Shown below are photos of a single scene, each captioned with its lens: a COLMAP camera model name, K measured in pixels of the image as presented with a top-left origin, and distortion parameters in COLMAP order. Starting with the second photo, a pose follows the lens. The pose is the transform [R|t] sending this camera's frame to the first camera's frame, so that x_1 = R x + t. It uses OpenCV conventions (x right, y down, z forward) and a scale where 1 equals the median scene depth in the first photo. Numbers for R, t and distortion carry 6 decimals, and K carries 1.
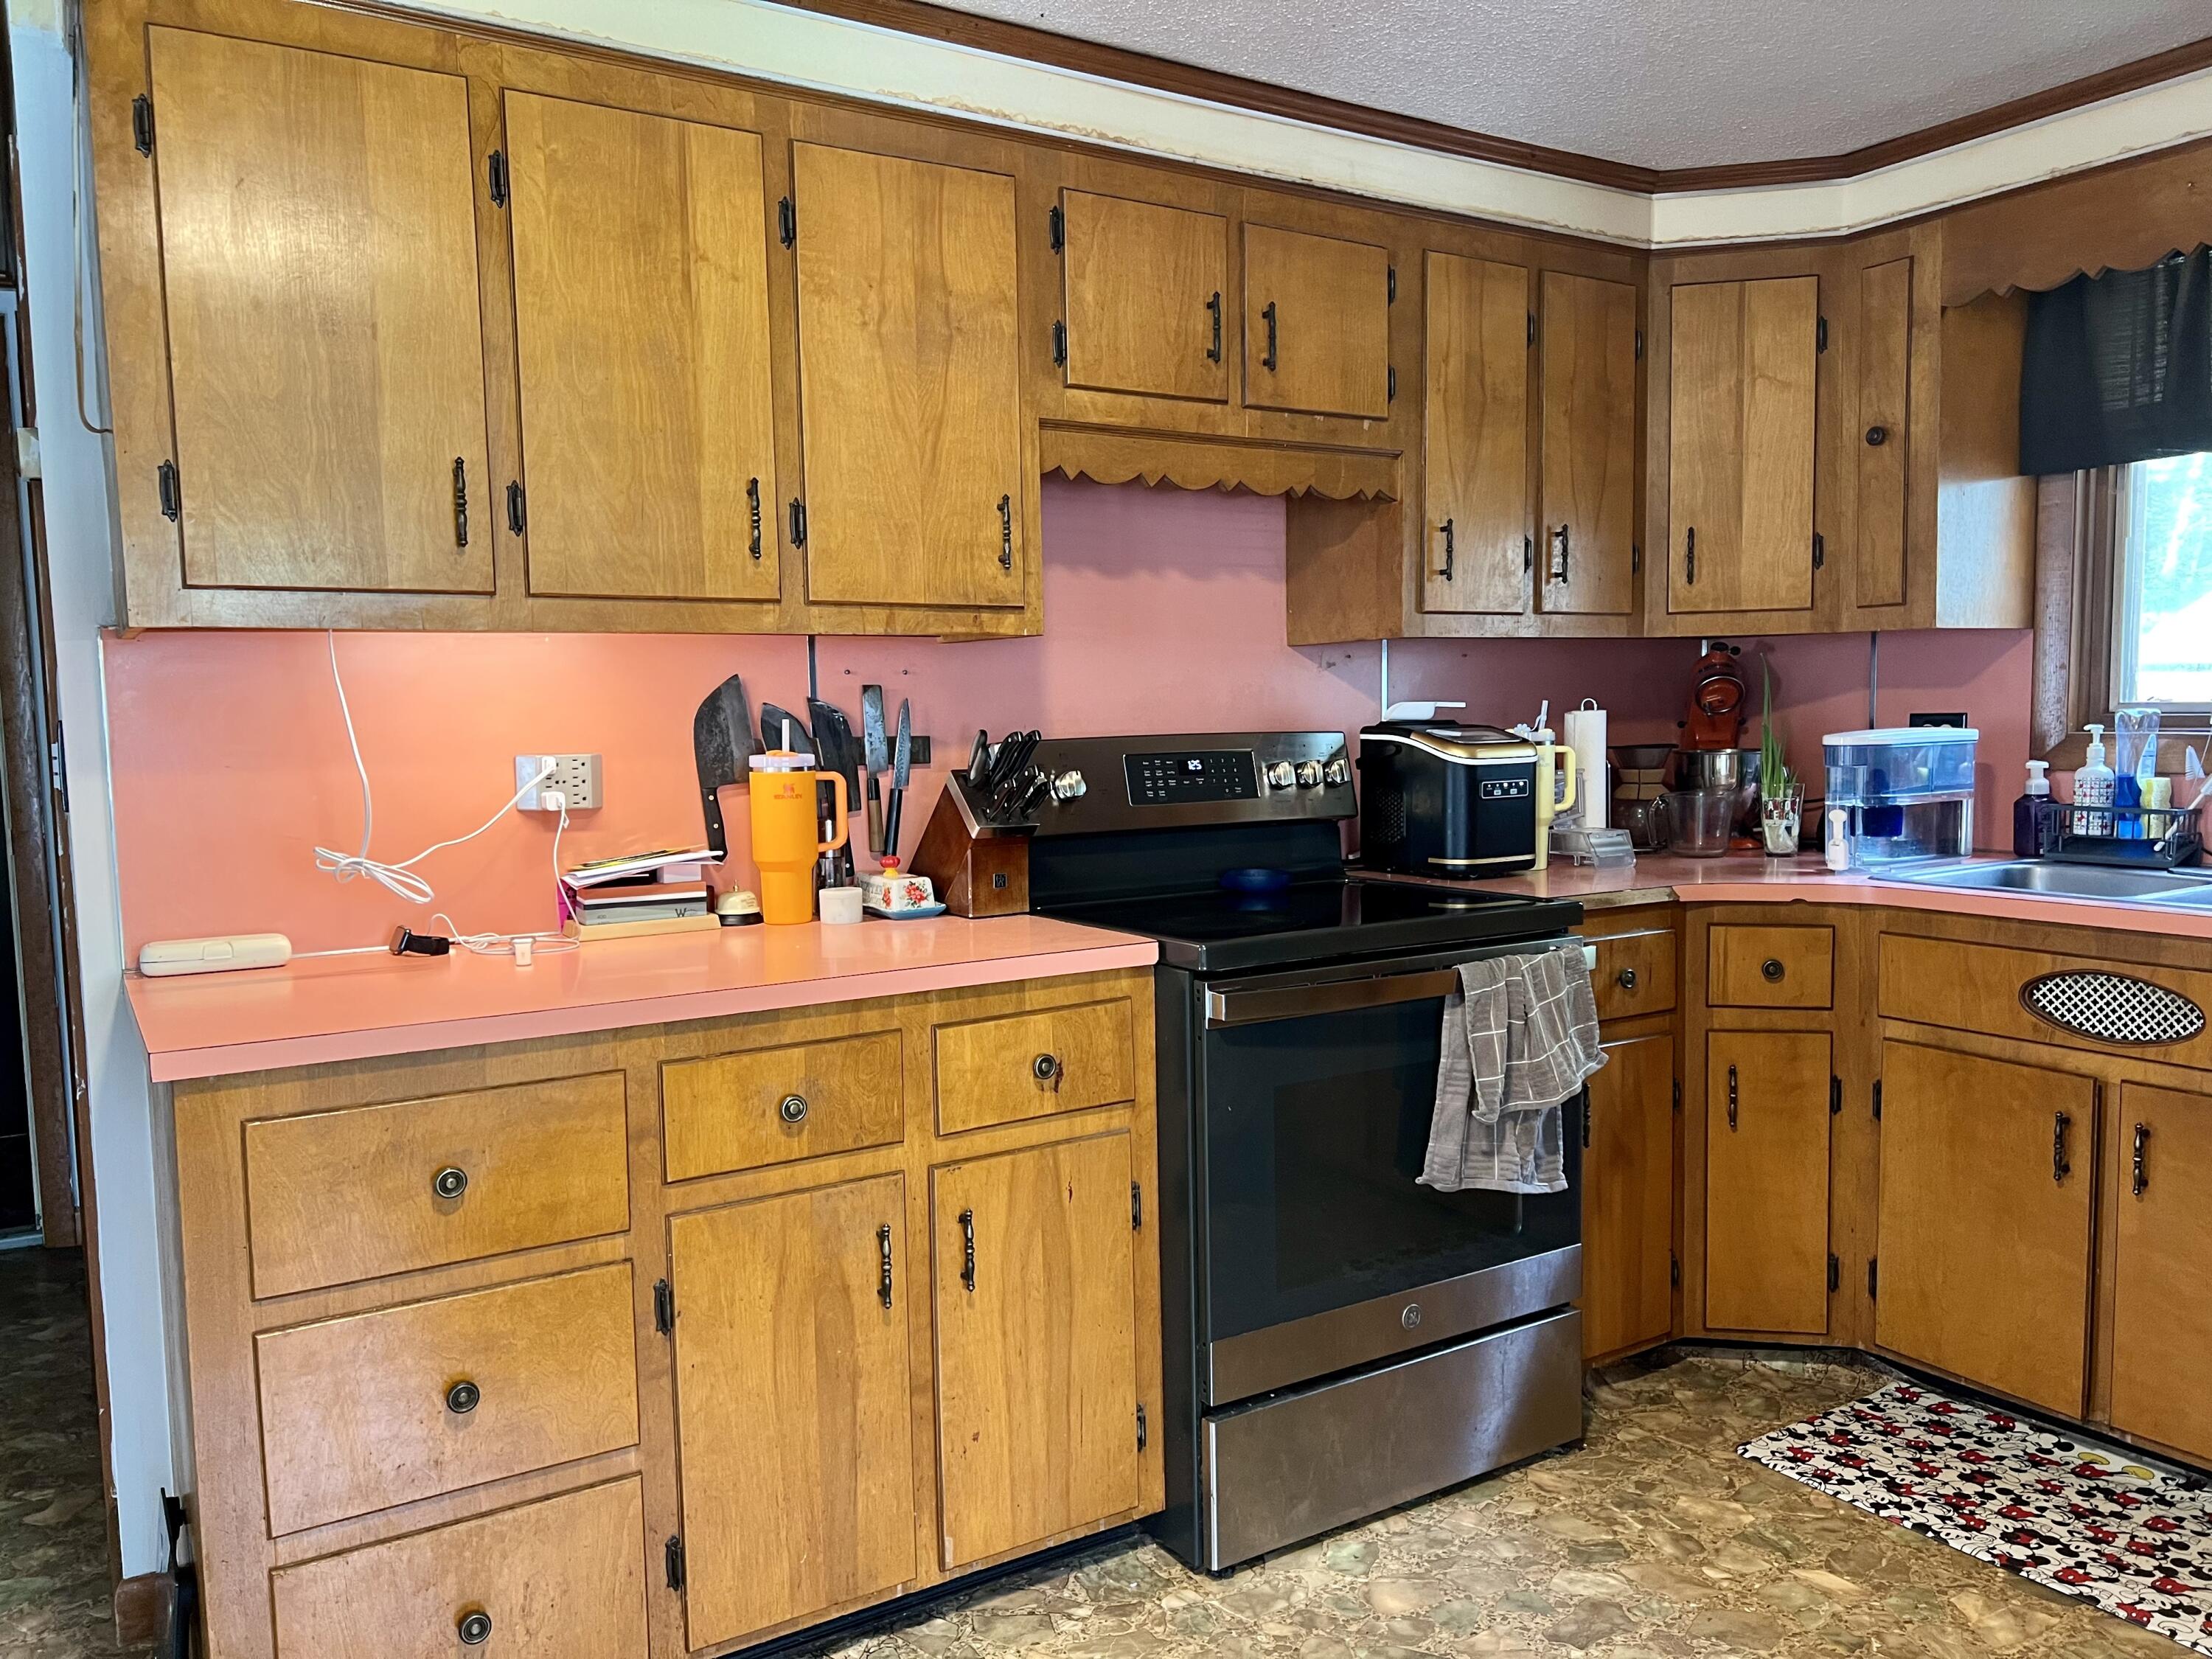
lens RADIAL K [[1654.9, 0, 1104.5], [0, 1654.9, 838.0], [0, 0, 1]] dist [0.048353, -0.051138]
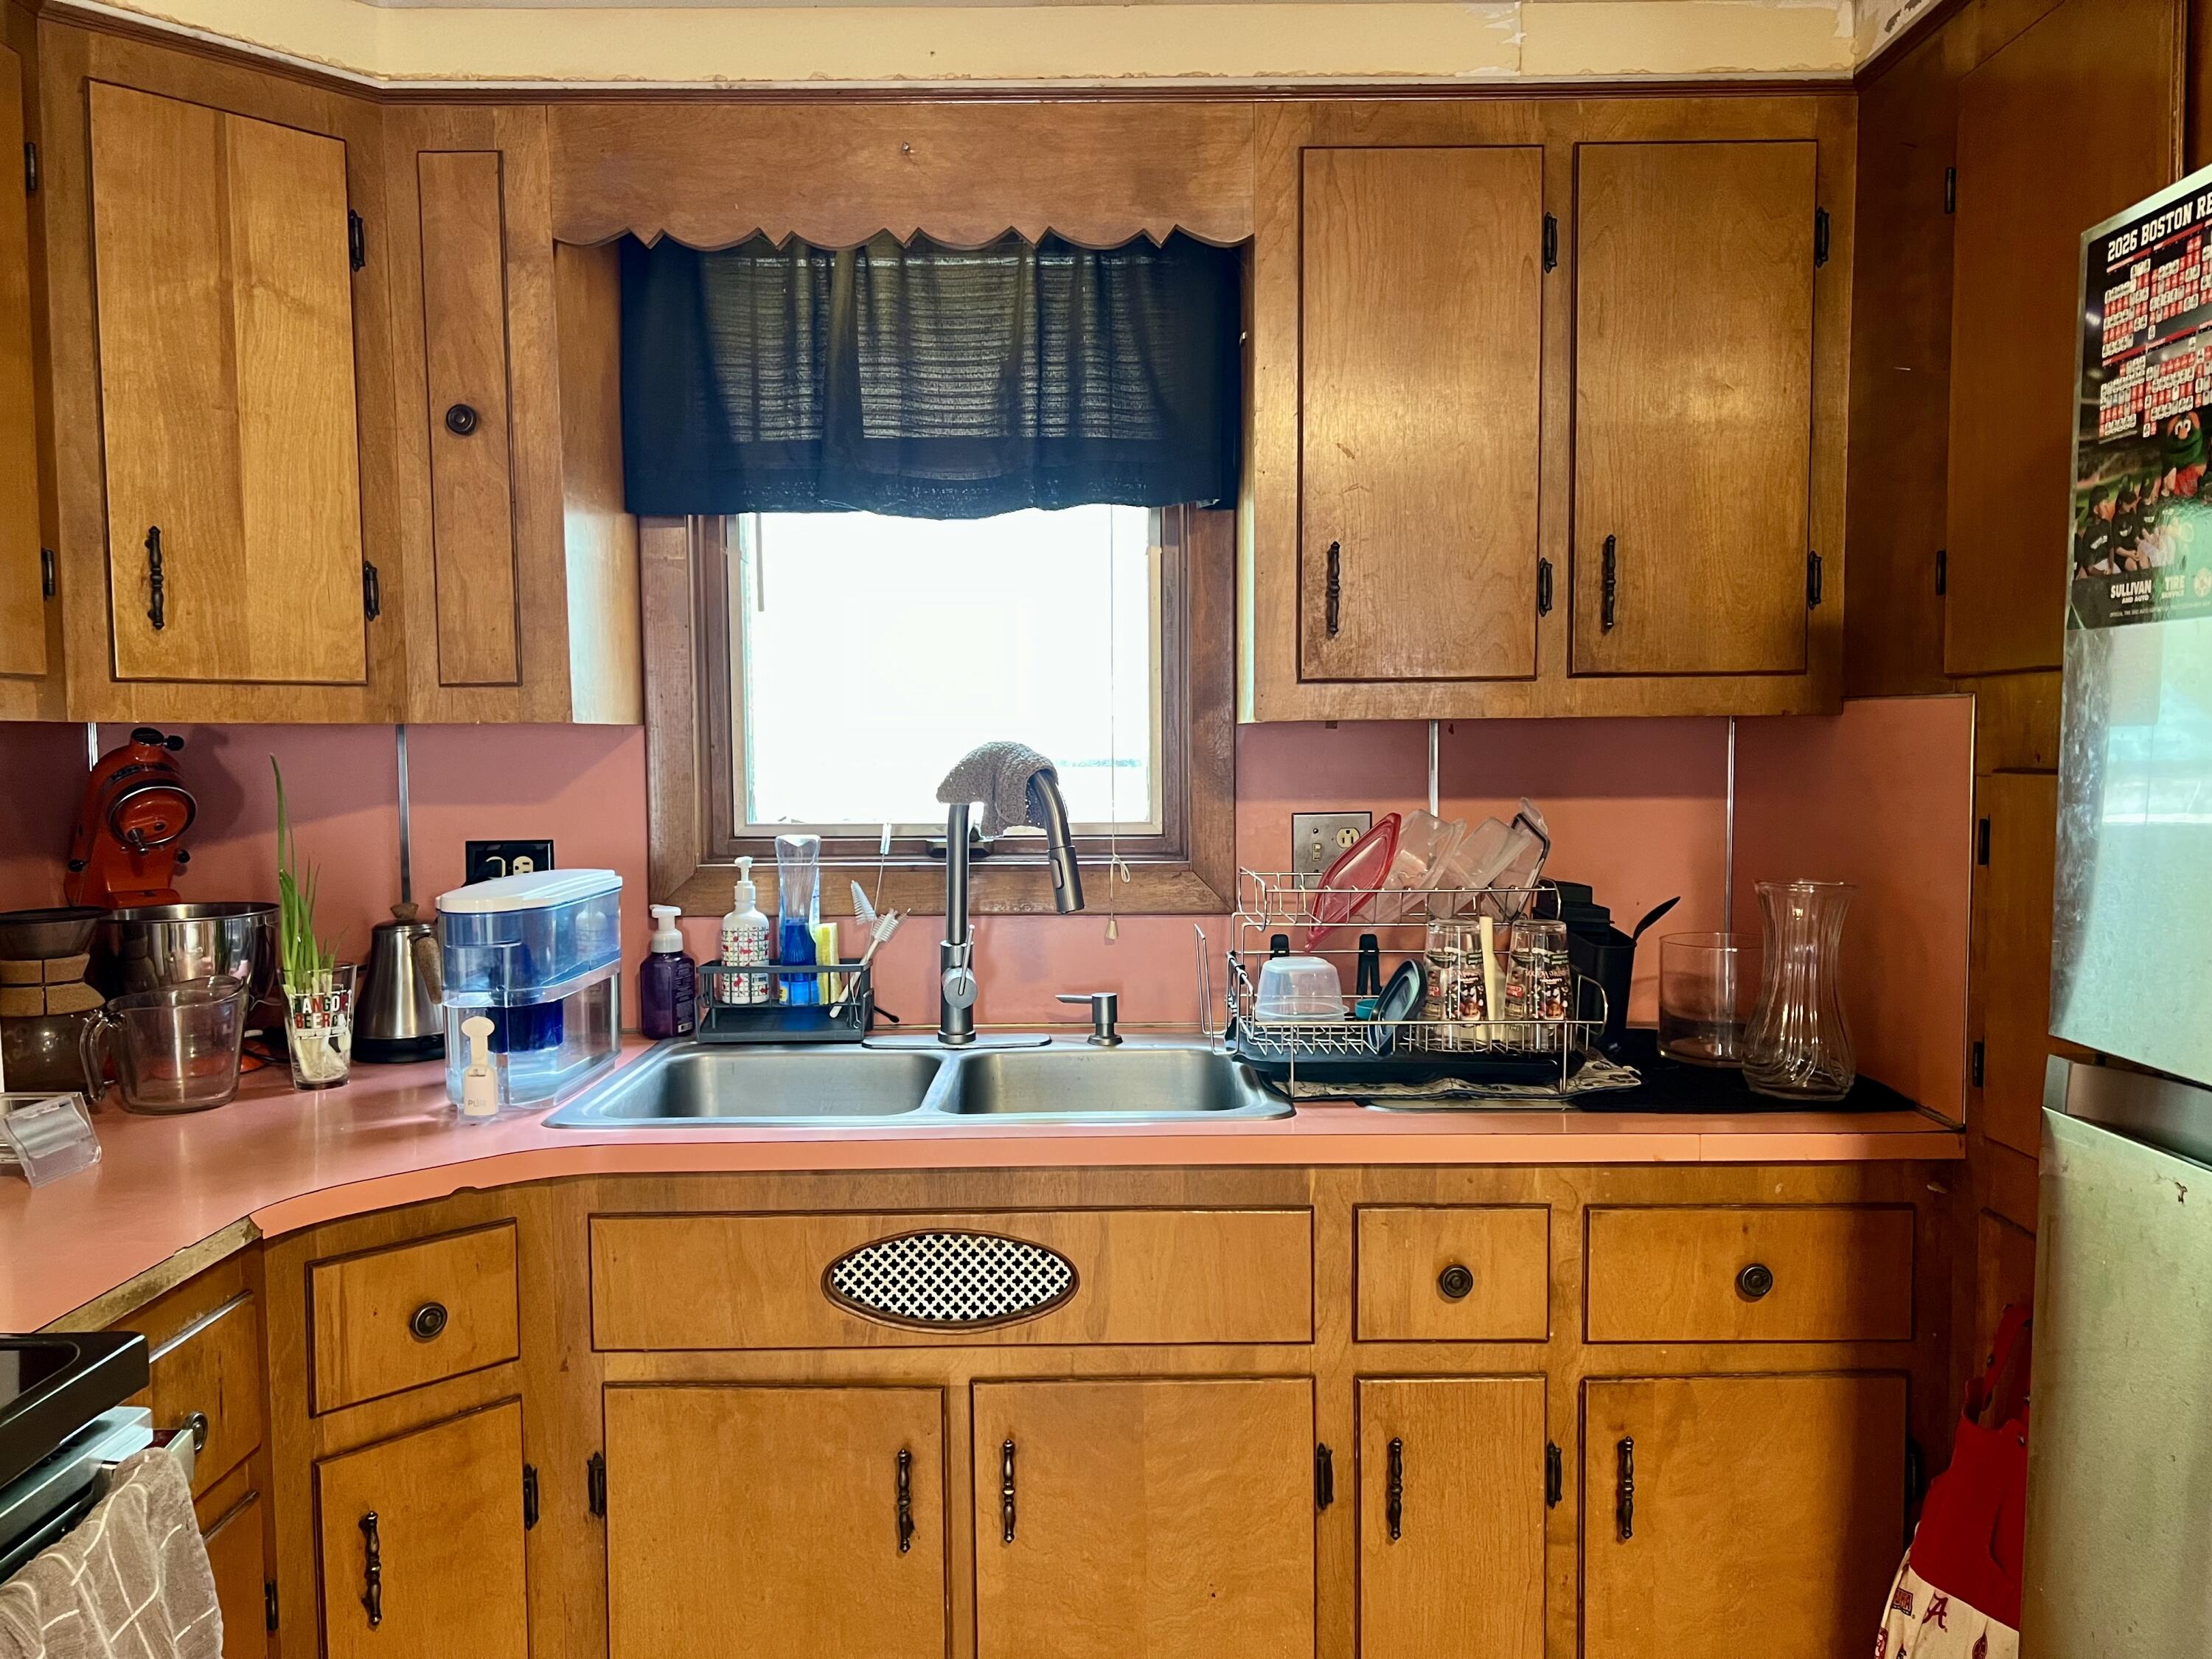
lens RADIAL K [[1654.9, 0, 1104.5], [0, 1654.9, 838.0], [0, 0, 1]] dist [0.048353, -0.051138]
pose [[0.518141, -0.038610, 0.854423, 0.039653], [0.070501, 0.997509, 0.002323, -0.066260], [-0.852385, 0.059034, 0.519572, 0.474595]]
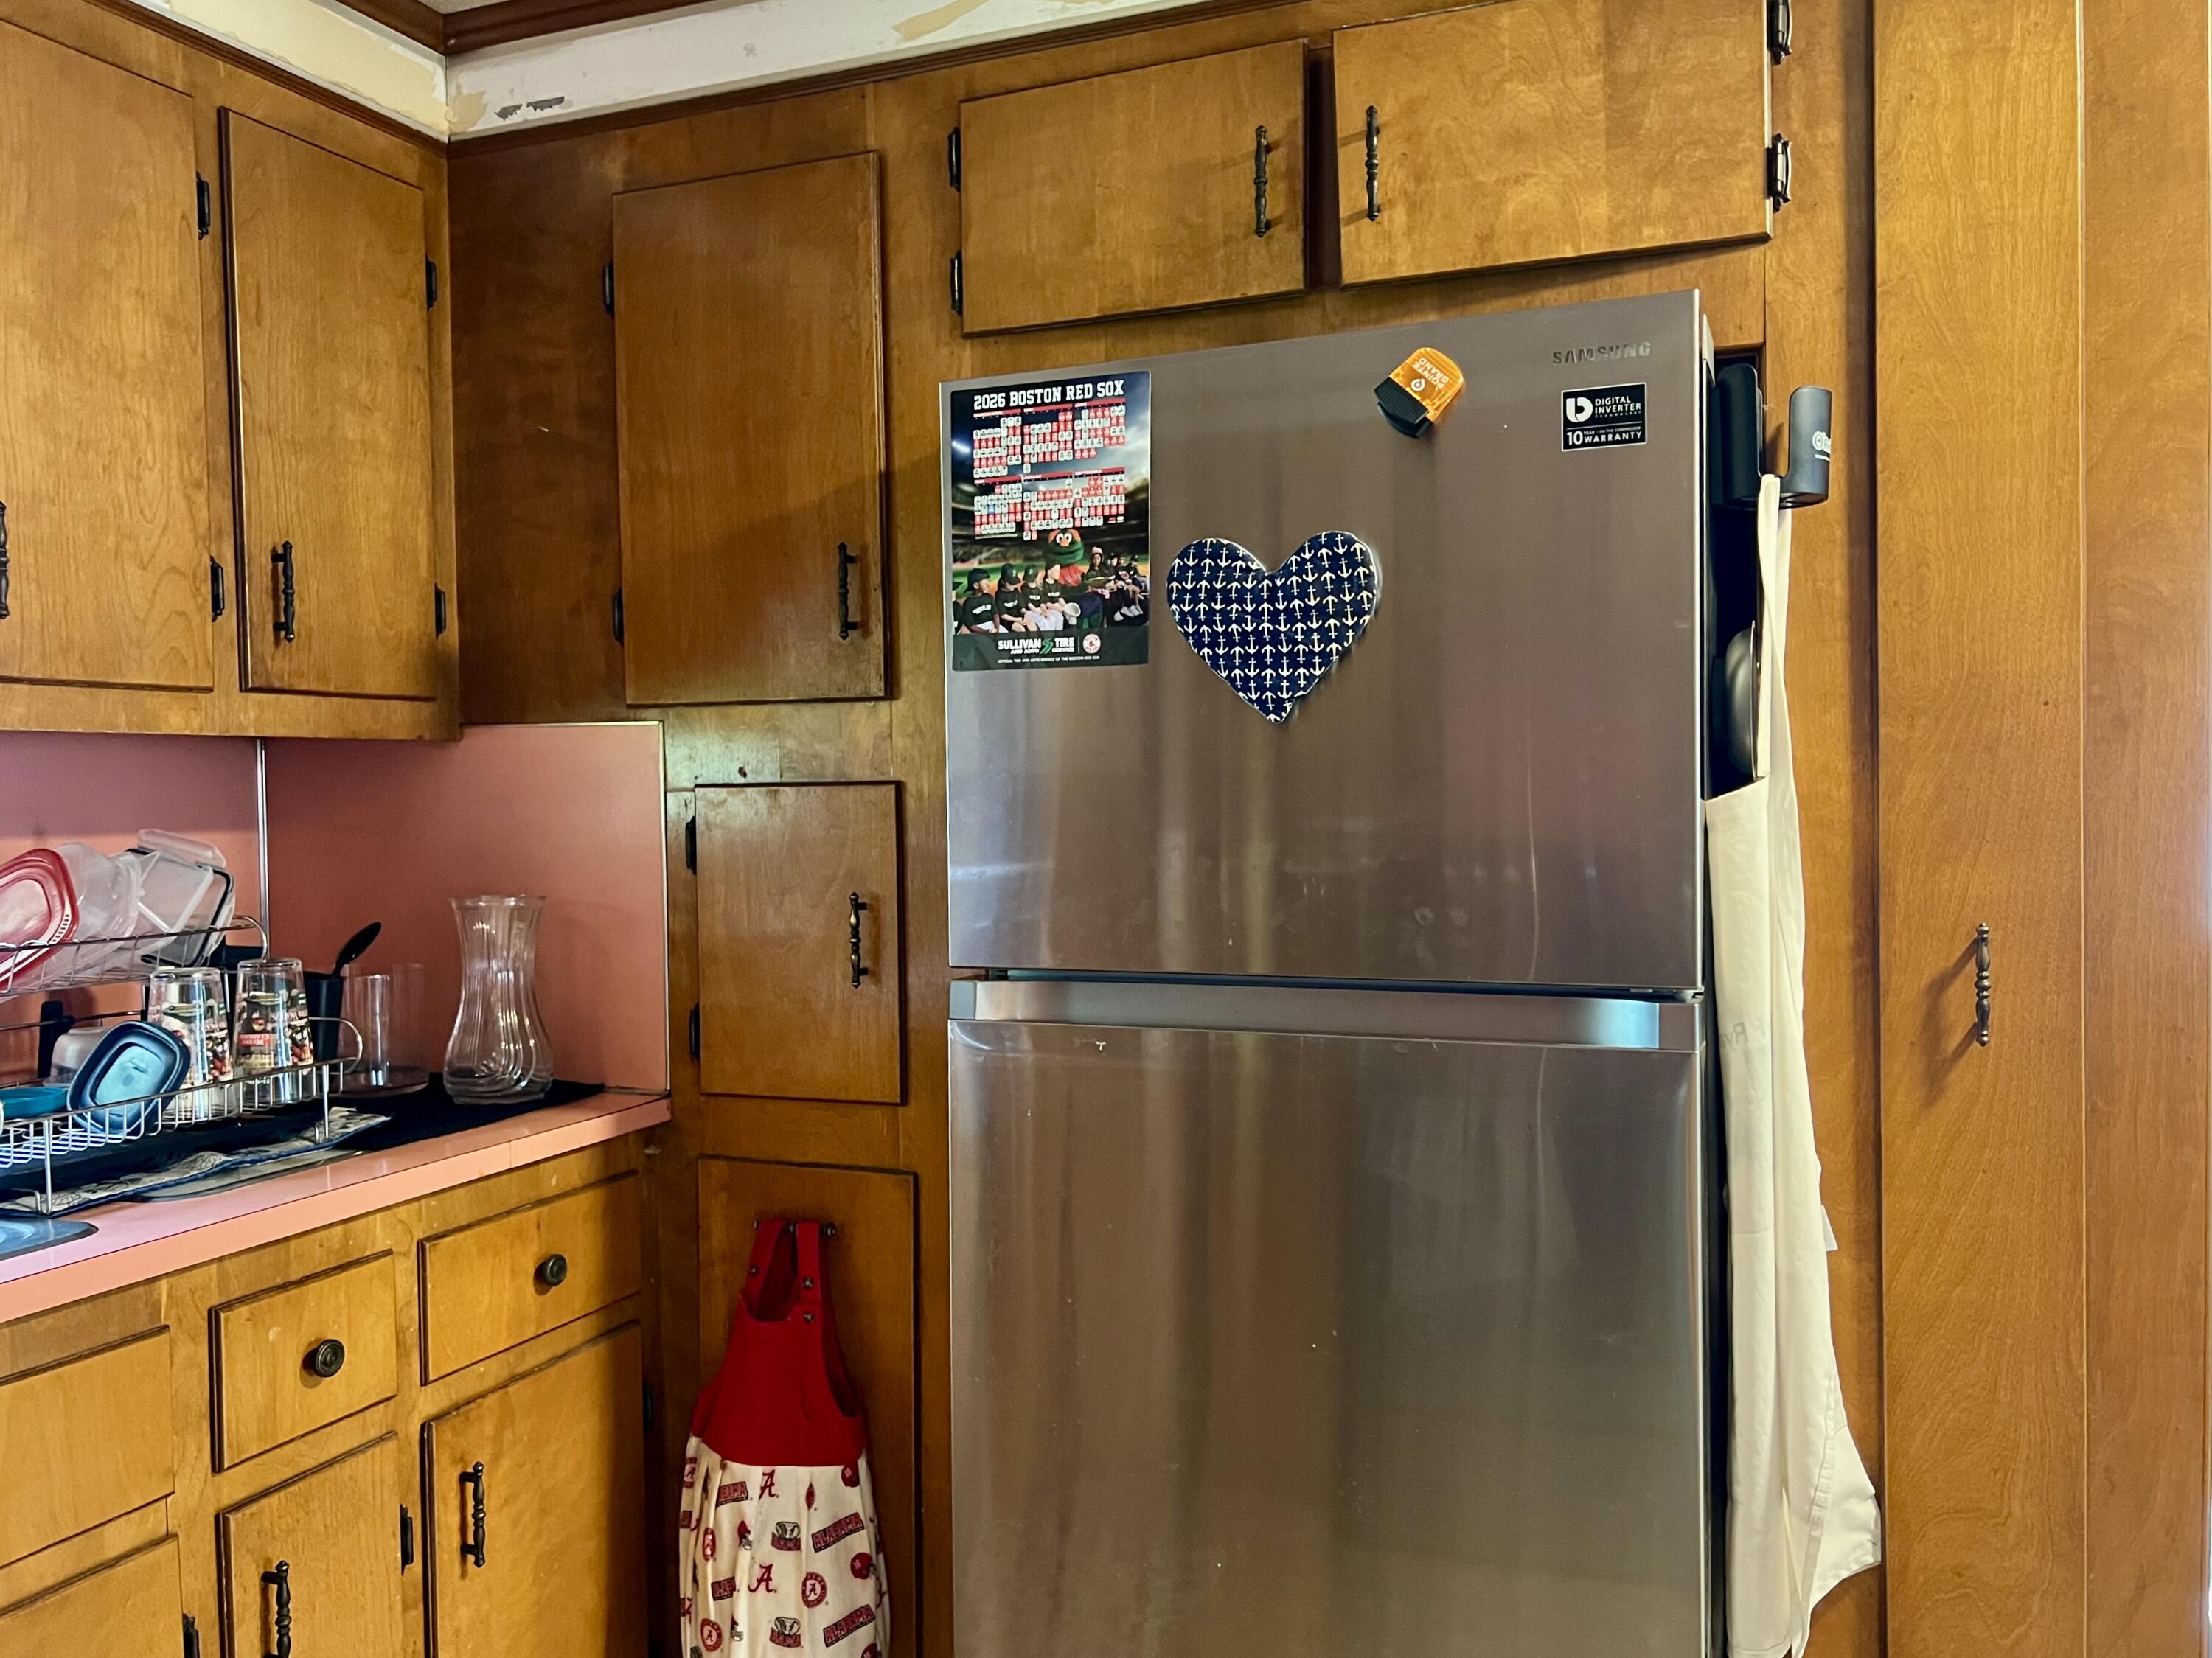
lens RADIAL K [[1705.9, 0, 1107.3], [0, 1705.9, 842.0], [0, 0, 1]] dist [0.056427, -0.056327]
pose [[-0.575257, -0.005952, 0.817951, 0.014865], [0.088796, 0.993610, 0.069680, -0.077892], [-0.813139, 0.112715, -0.571052, 0.779312]]
